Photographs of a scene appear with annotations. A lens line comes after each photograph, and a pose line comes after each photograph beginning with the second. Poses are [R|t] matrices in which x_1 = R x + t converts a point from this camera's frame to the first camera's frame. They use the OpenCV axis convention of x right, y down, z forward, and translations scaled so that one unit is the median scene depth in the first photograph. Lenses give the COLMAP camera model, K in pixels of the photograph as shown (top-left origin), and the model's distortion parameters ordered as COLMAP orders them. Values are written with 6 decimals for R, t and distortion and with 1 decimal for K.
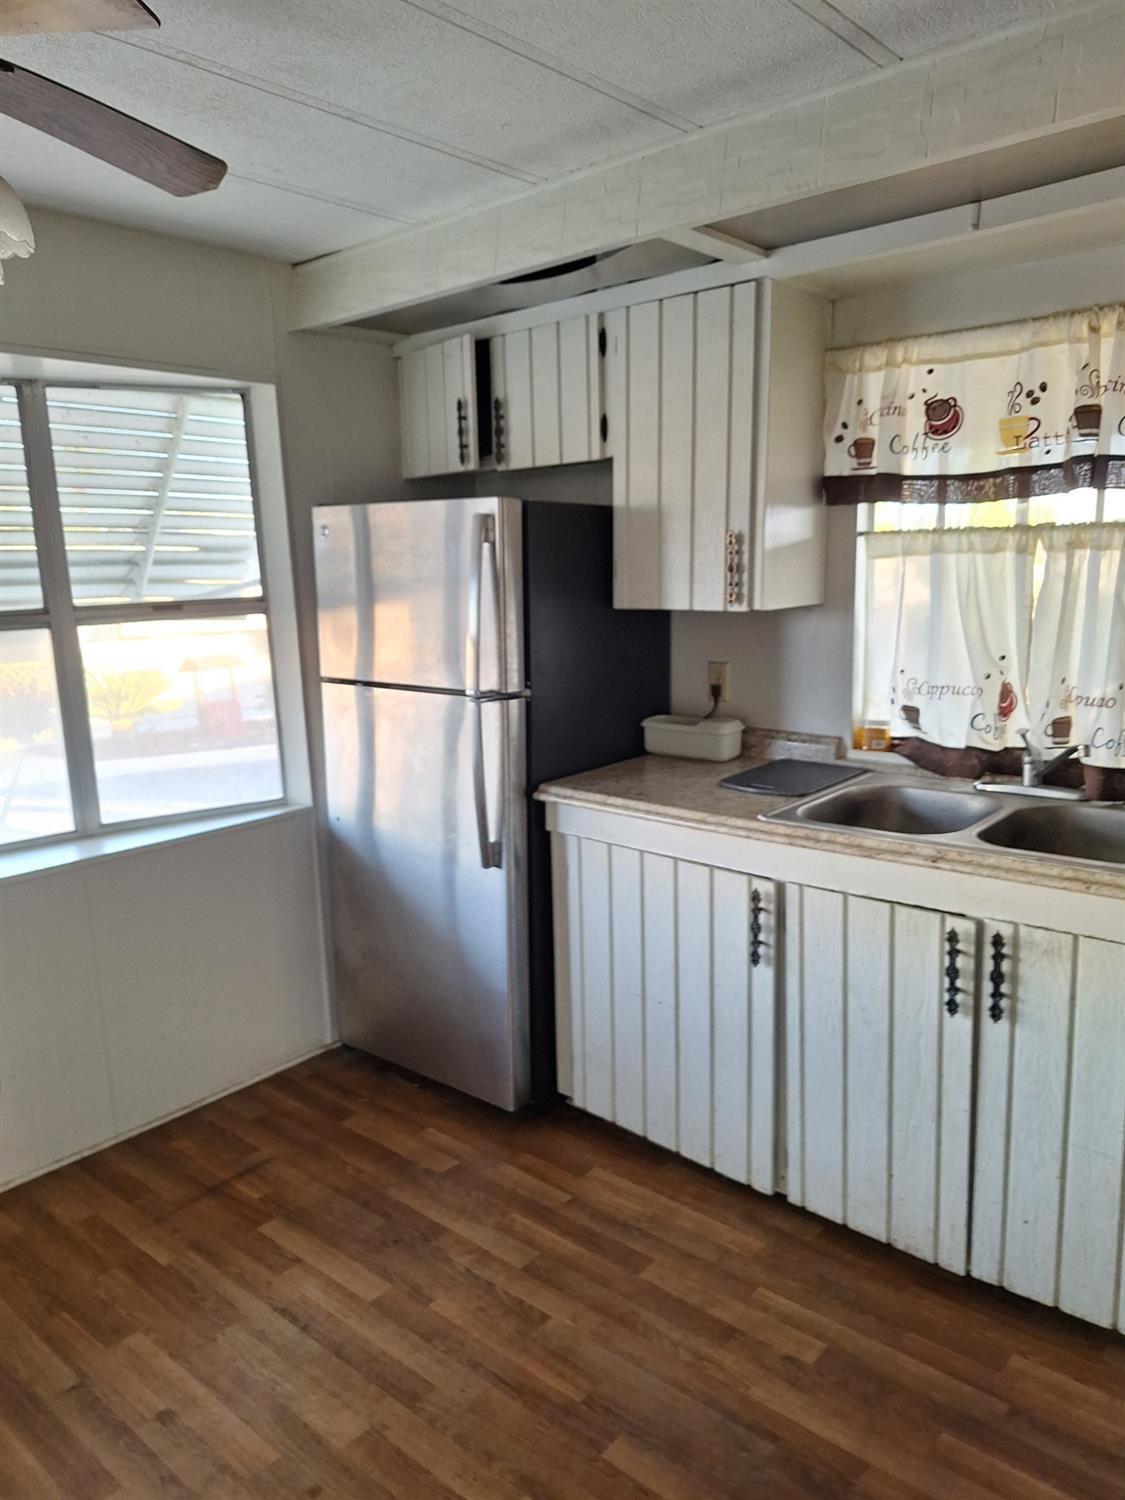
lens RADIAL K [[1065.3, 0, 586.3], [0, 1065.3, 770.6], [0, 0, 1]] dist [0.068407, -0.059897]
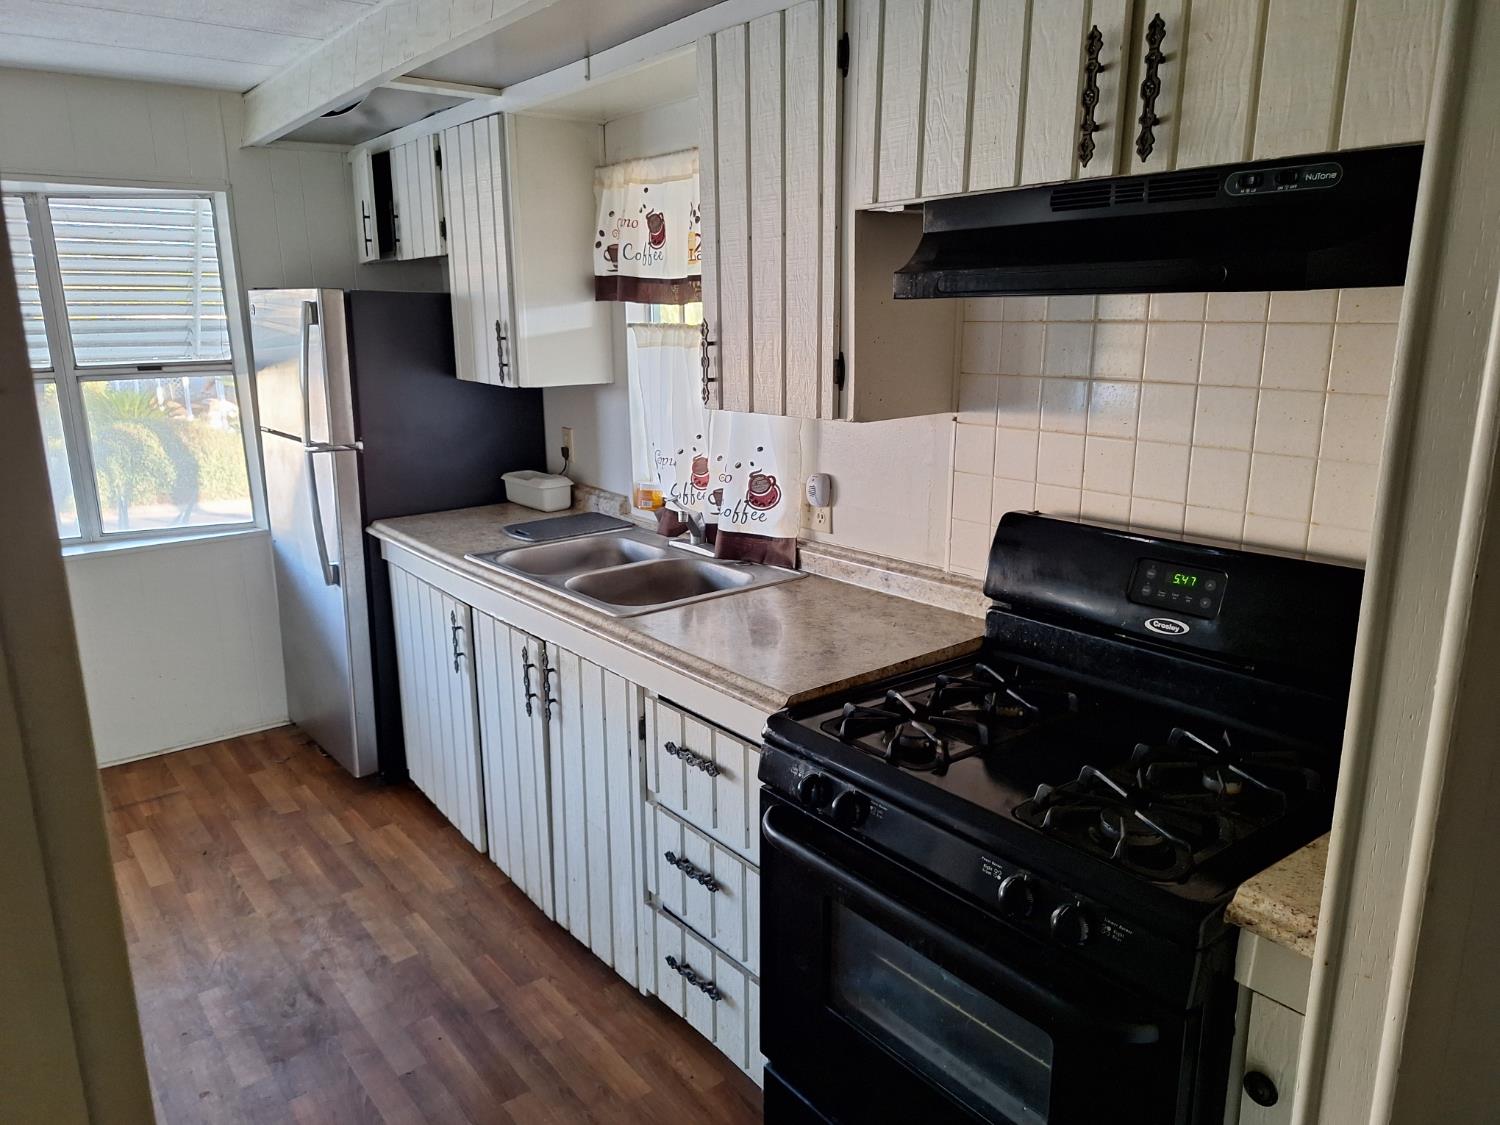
lens RADIAL K [[1065.3, 0, 761.1], [0, 1065.3, 579.3], [0, 0, 1]] dist [0.068407, -0.059897]
pose [[0.976683, 0.066572, -0.204103, 0.671869], [-0.054766, 0.996512, 0.062964, -0.023969], [0.207583, -0.050318, 0.976922, -0.139478]]
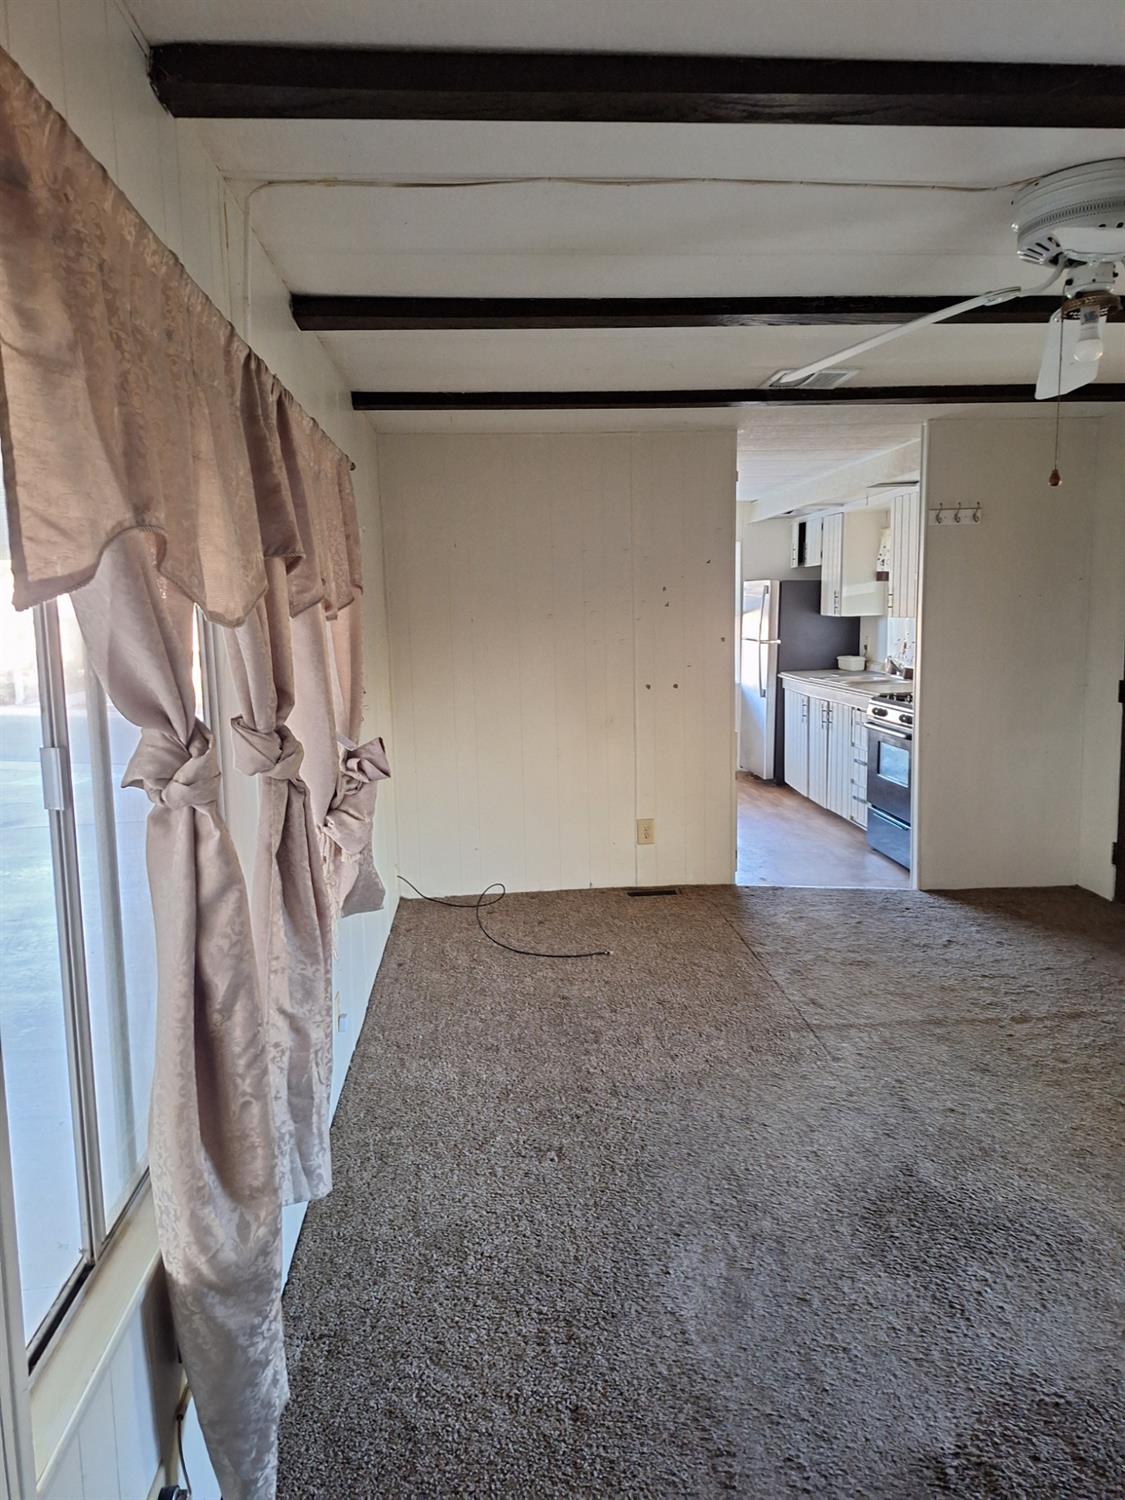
lens RADIAL K [[1065.3, 0, 555.4], [0, 1065.3, 745.0], [0, 0, 1]] dist [0.068407, -0.059897]
pose [[0.690023, 0.103258, -0.716384, 1.758495], [-0.127274, 0.991659, 0.020345, 0.244042], [0.712509, 0.077138, 0.697410, -1.612298]]
